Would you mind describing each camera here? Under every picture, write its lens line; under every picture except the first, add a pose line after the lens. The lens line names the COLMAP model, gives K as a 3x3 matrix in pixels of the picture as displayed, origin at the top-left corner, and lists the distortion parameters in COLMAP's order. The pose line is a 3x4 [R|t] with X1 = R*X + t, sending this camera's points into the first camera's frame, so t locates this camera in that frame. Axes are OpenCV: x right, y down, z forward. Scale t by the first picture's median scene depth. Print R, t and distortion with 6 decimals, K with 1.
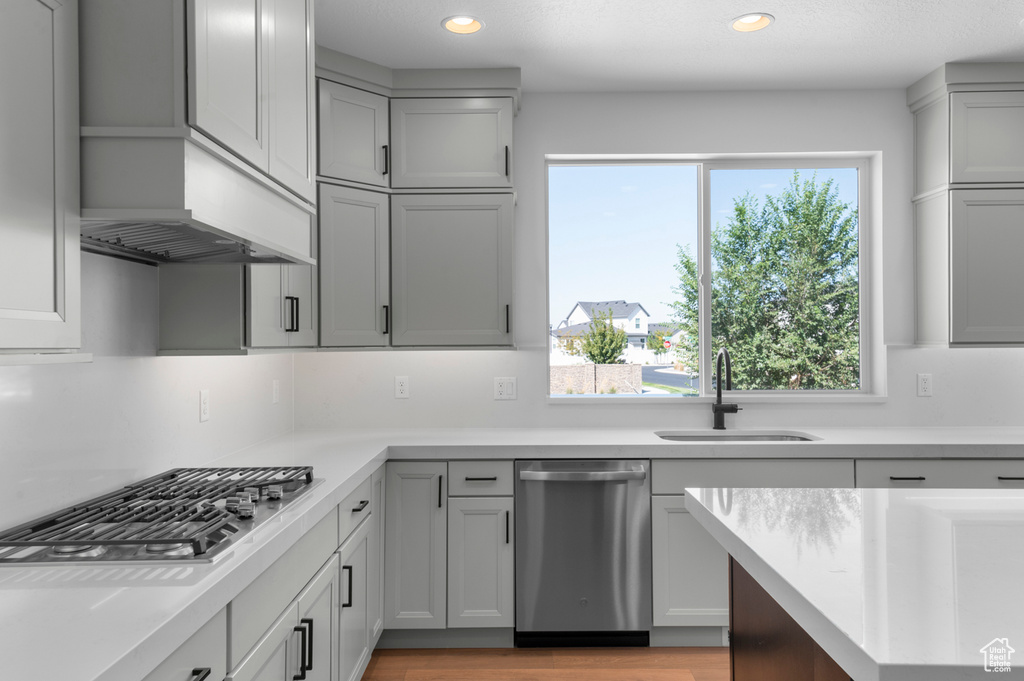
lens RADIAL K [[686.3, 0, 511.5], [0, 686.3, 334.5], [0, 0, 1]] dist [0.028219, 0.000778]
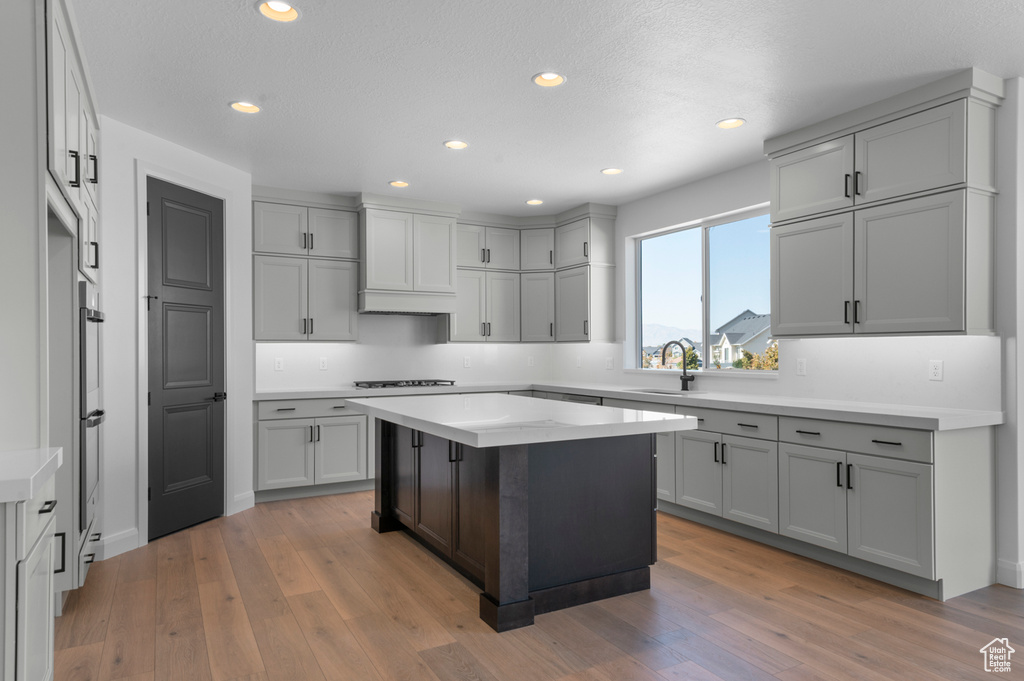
lens RADIAL K [[640.1, 0, 514.7], [0, 640.1, 347.0], [0, 0, 1]] dist [0.027986, 0.003241]
pose [[0.490858, -0.002456, -0.871236, 1.436944], [0.010696, 0.999938, 0.003207, 0.024066], [0.871174, -0.010893, 0.490853, -0.104305]]
